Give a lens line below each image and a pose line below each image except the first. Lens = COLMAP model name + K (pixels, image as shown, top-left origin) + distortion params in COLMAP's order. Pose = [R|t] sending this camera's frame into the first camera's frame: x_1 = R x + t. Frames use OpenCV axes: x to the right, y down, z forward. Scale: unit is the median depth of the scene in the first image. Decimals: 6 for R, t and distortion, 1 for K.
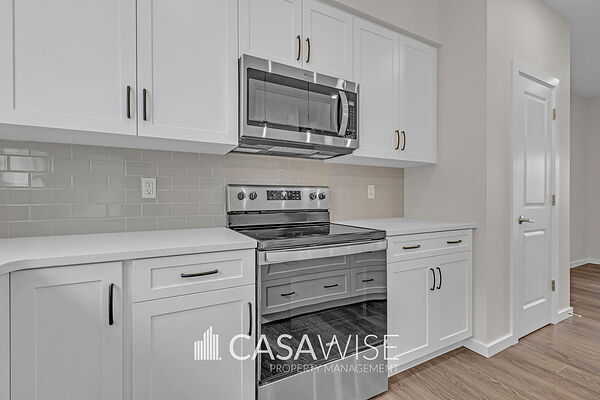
lens RADIAL K [[270.1, 0, 300.0], [0, 270.1, 200.0], [0, 0, 1]] dist [0.002745, 0.000150]
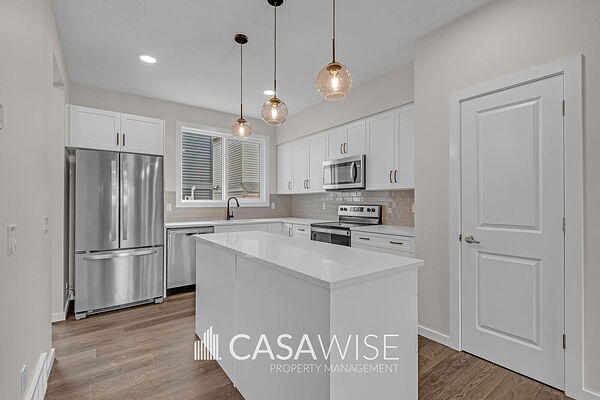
lens RADIAL K [[261.3, 0, 299.0], [0, 261.3, 197.1], [0, 0, 1]] dist [-0.008703, 0.000105]
pose [[0.145989, -0.016269, -0.989152, 1.797536], [0.001387, 0.999867, -0.016241, -0.074598], [0.989285, 0.000999, 0.145992, 0.219774]]
